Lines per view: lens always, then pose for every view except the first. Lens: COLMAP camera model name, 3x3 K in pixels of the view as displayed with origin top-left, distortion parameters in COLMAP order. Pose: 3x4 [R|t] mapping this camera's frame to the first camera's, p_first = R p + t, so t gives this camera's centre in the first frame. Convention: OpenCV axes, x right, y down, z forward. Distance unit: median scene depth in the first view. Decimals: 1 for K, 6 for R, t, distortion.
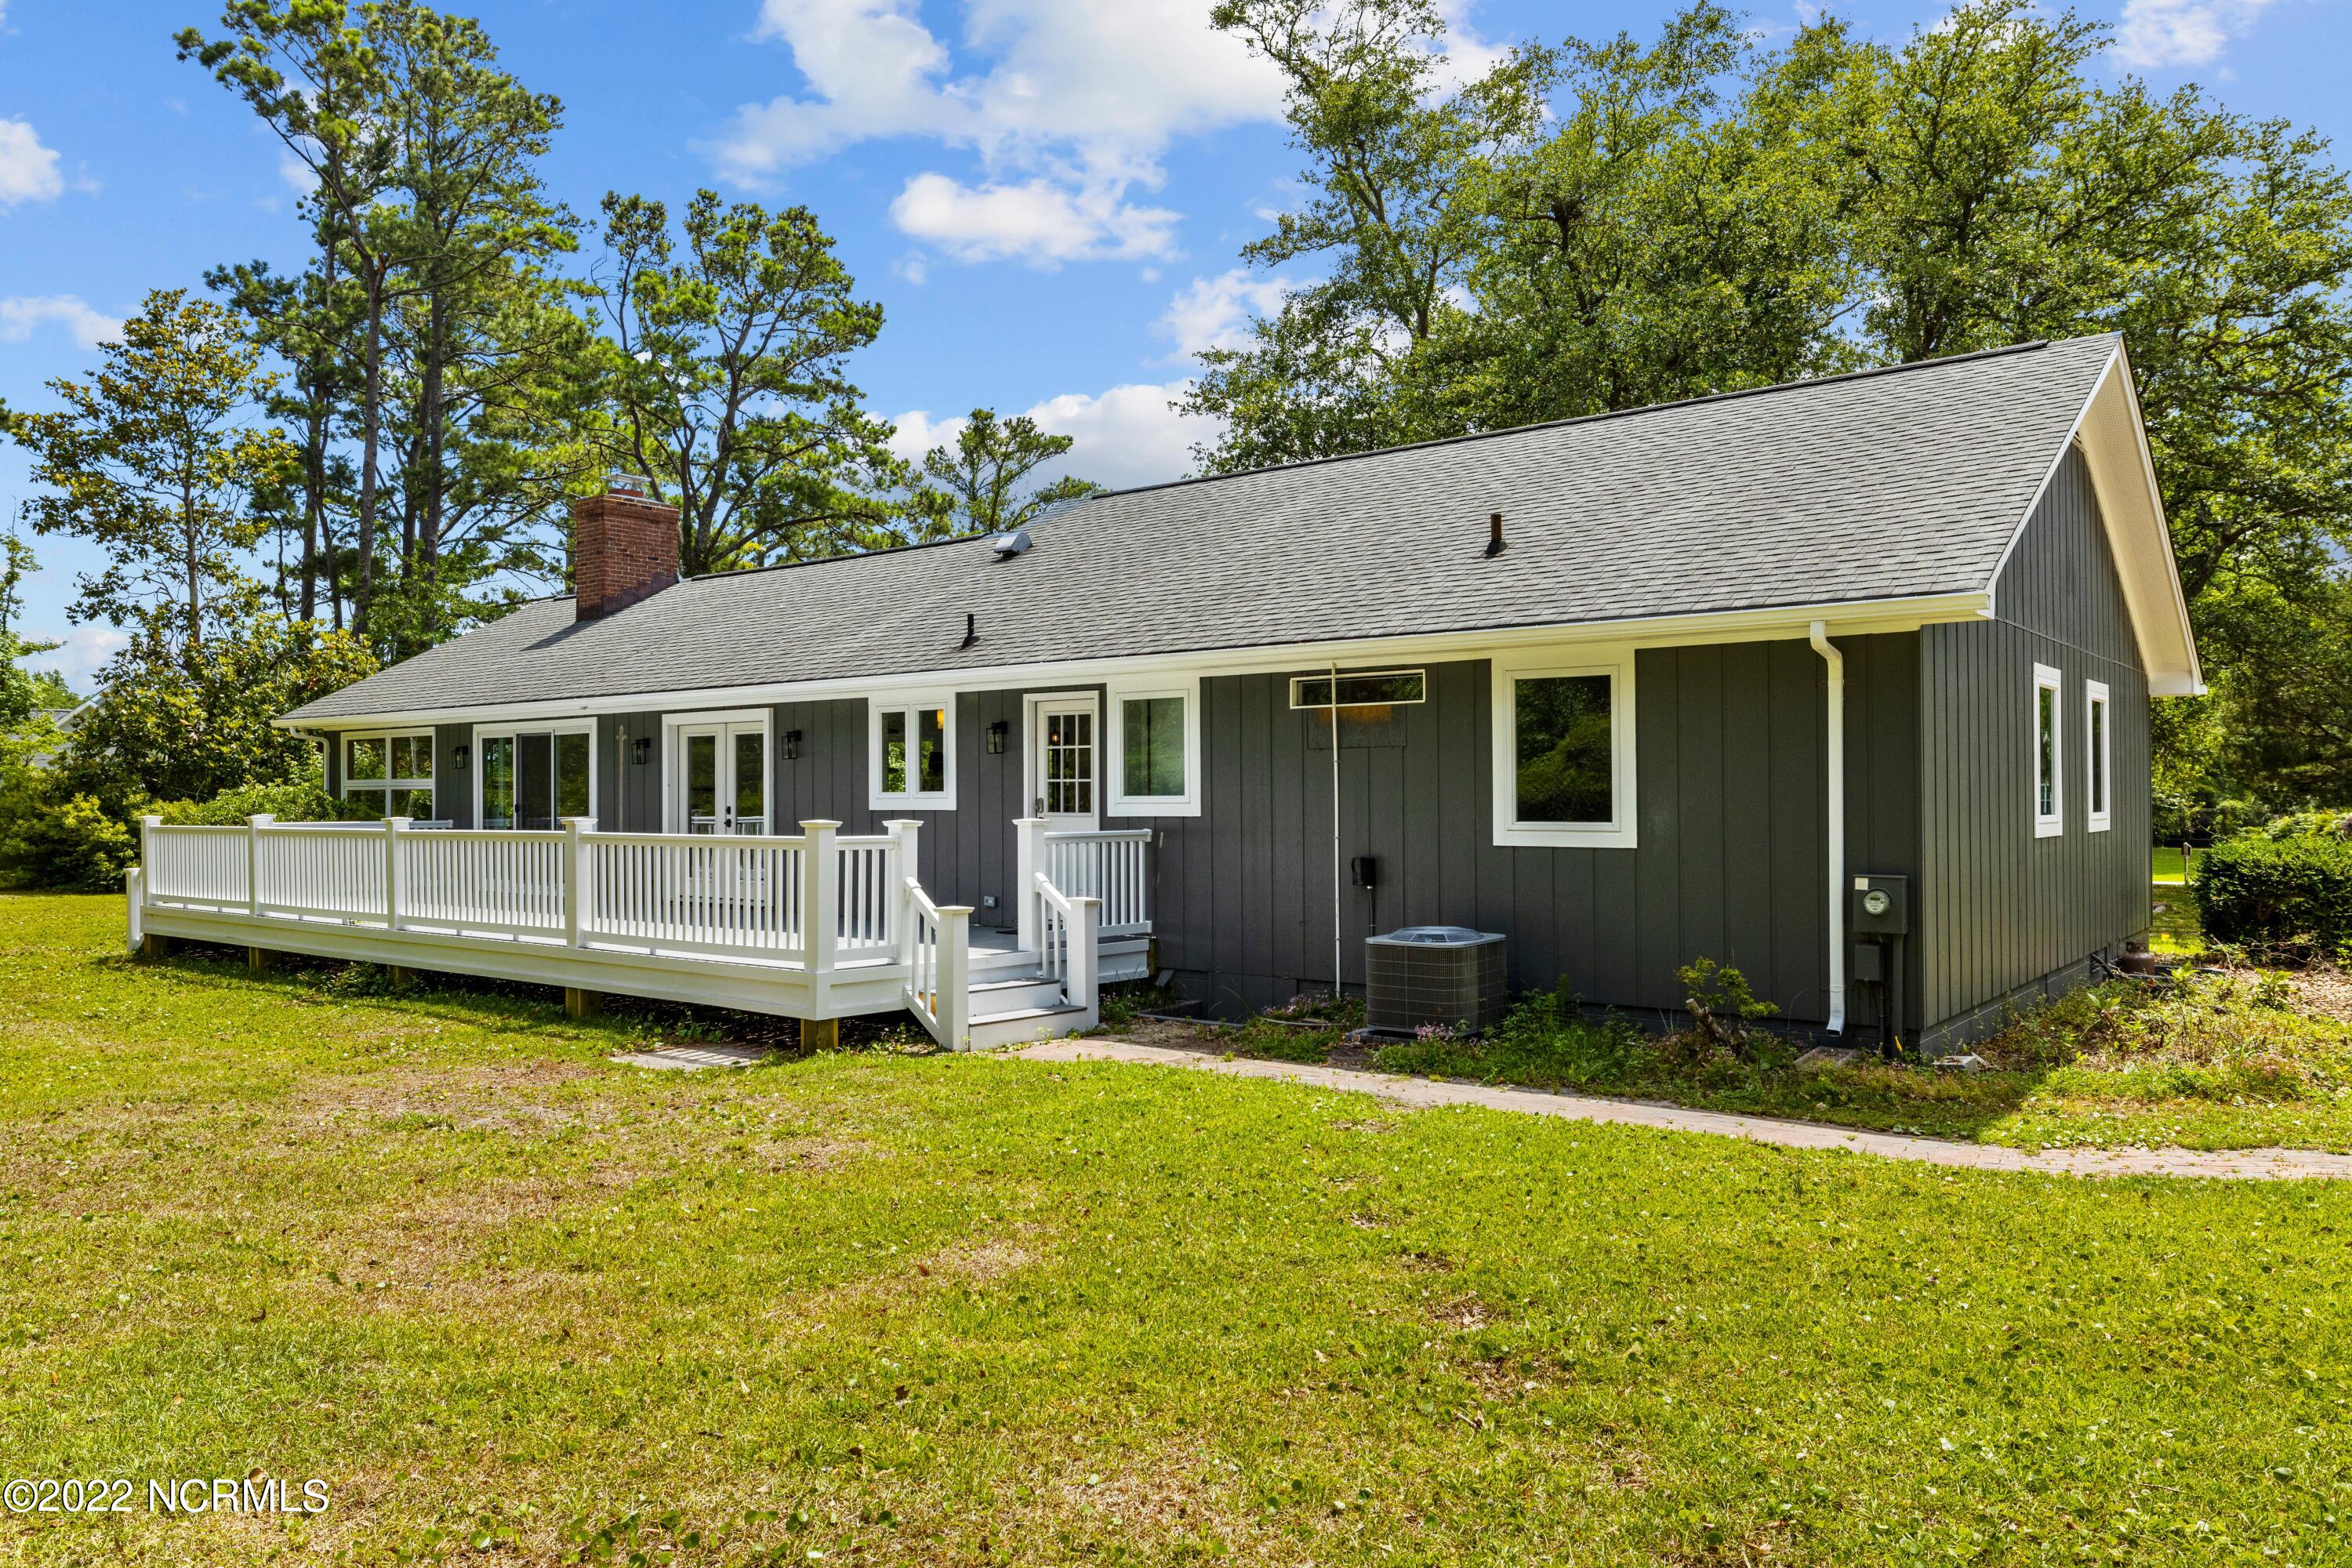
lens RADIAL K [[1561.4, 0, 1156.3], [0, 1561.4, 804.6], [0, 0, 1]] dist [-0.000062, -0.005760]
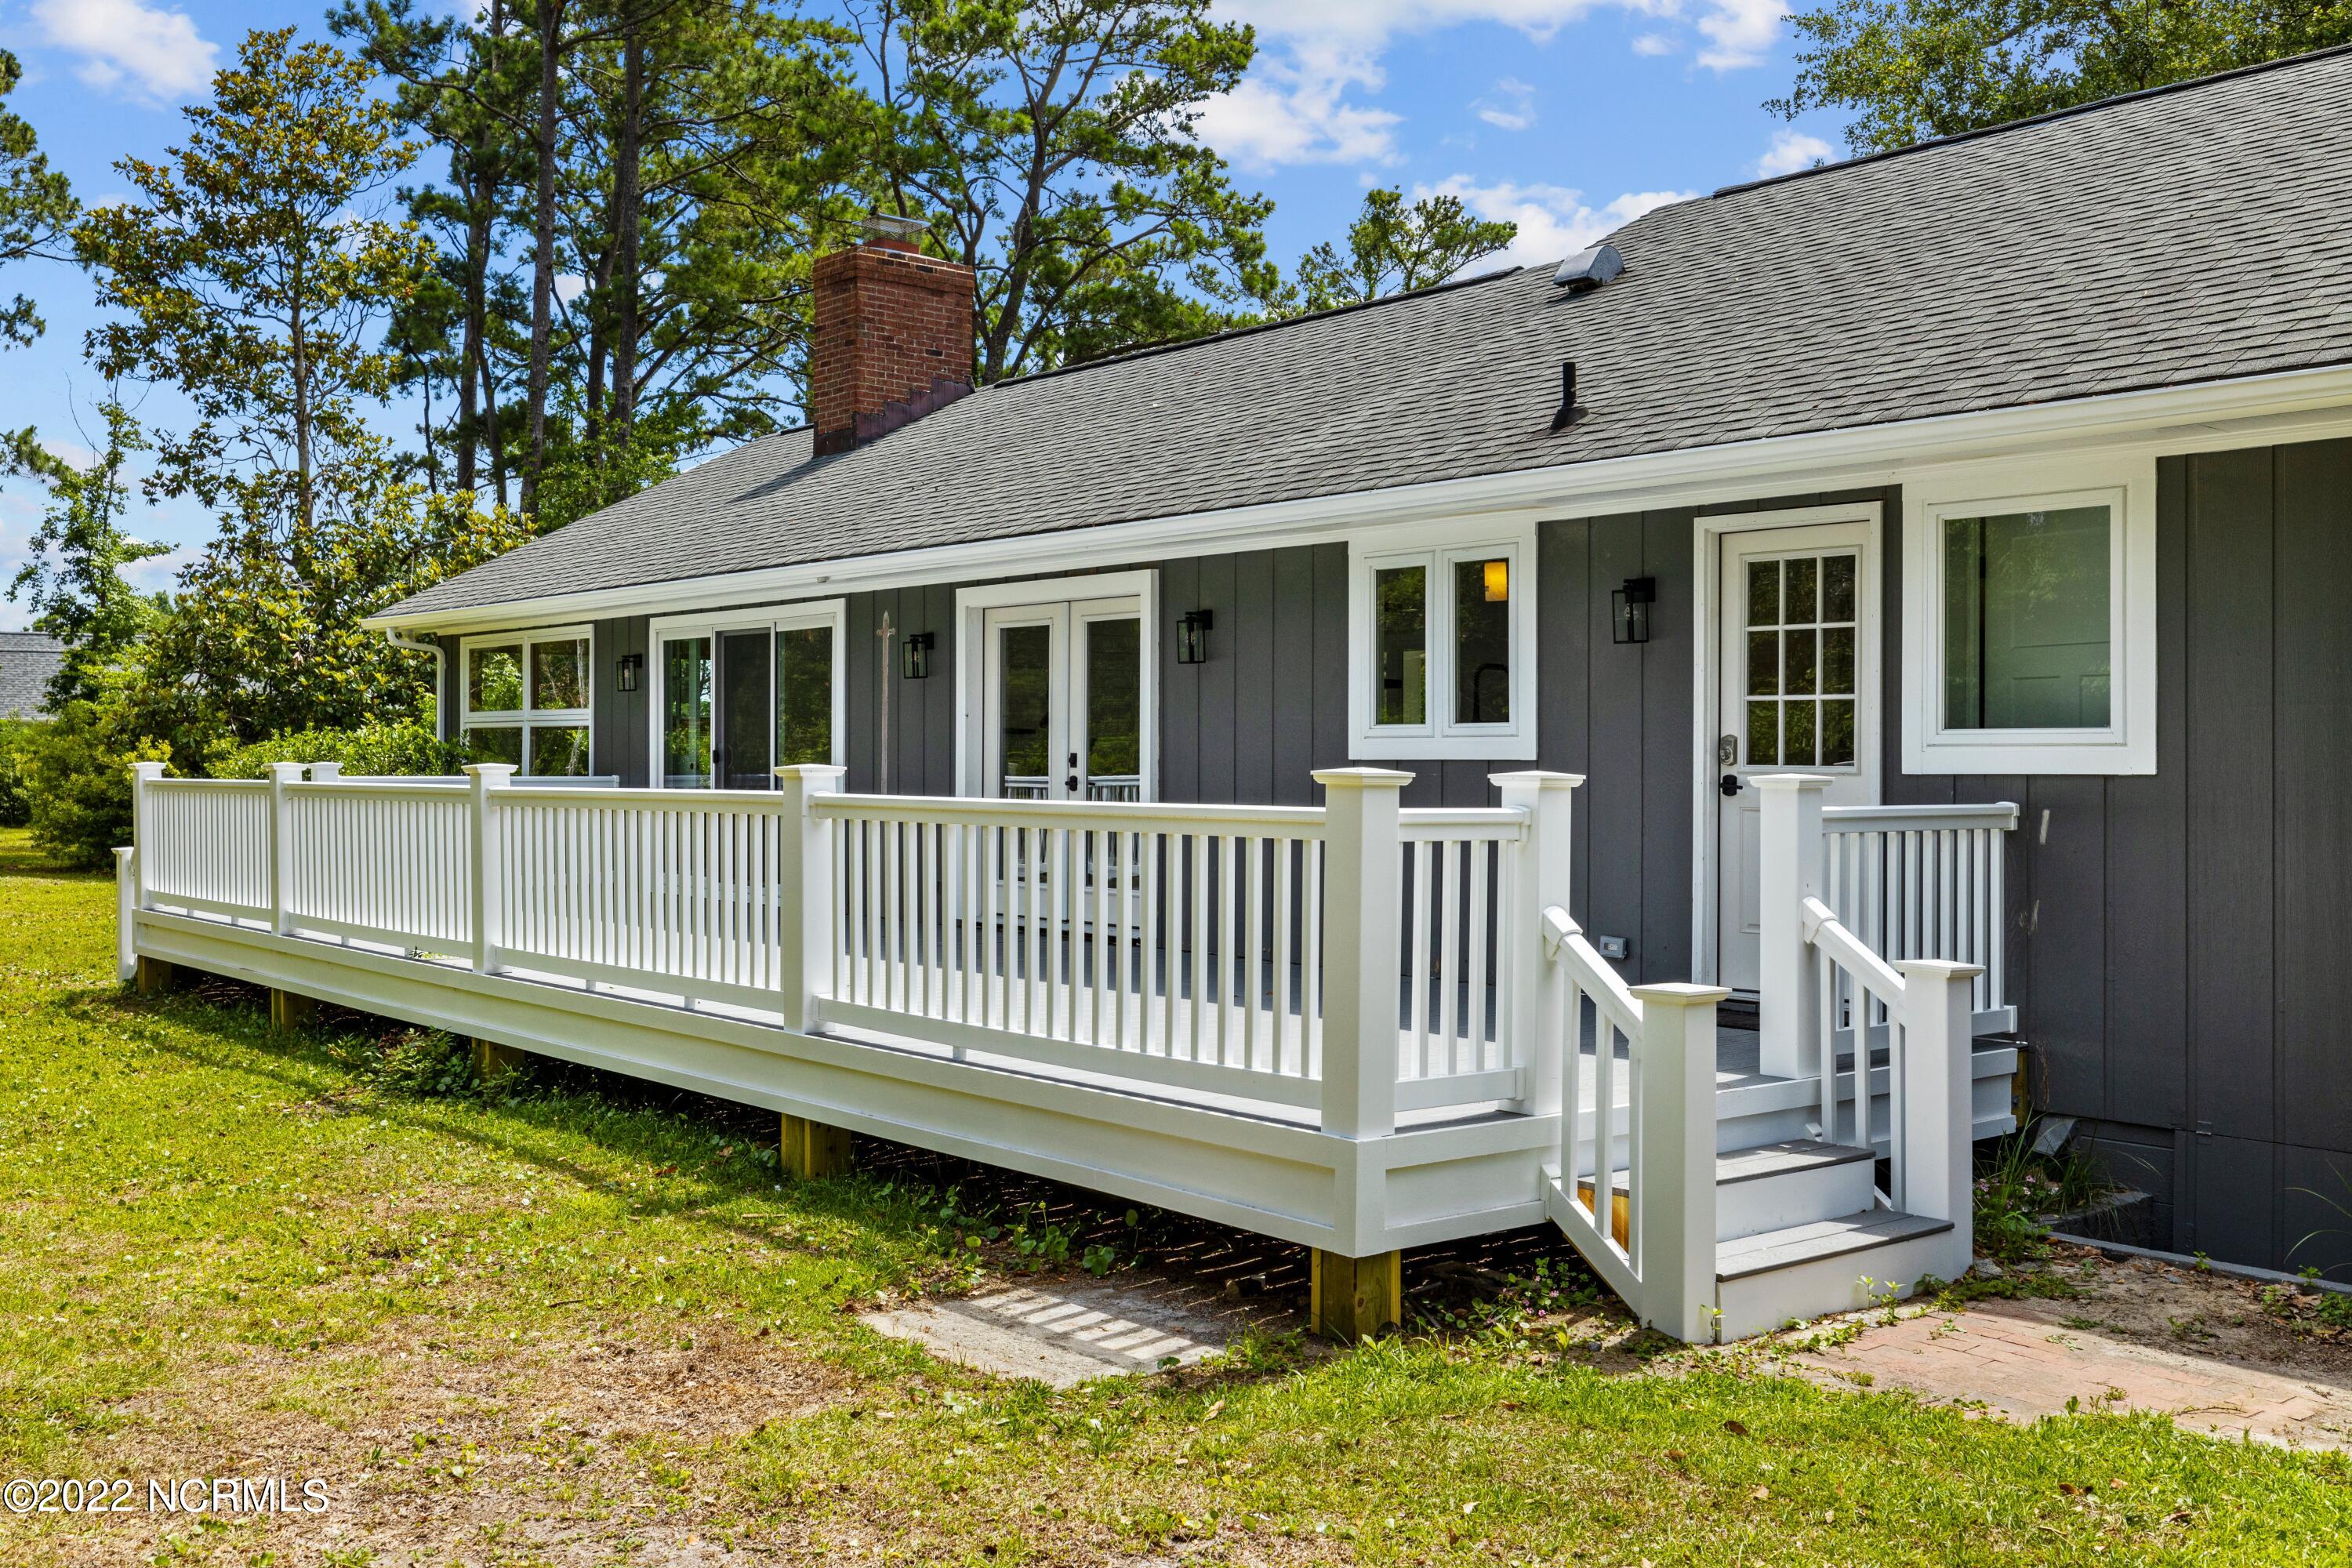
lens RADIAL K [[2137.5, 0, 1174.2], [0, 2137.5, 767.0], [0, 0, 1]] dist [0.000536, 0.000000]
pose [[0.982024, 0.008687, -0.188557, -0.100264], [-0.009058, 0.999958, -0.001105, 0.006769], [0.188540, 0.002794, 0.982062, 0.277320]]
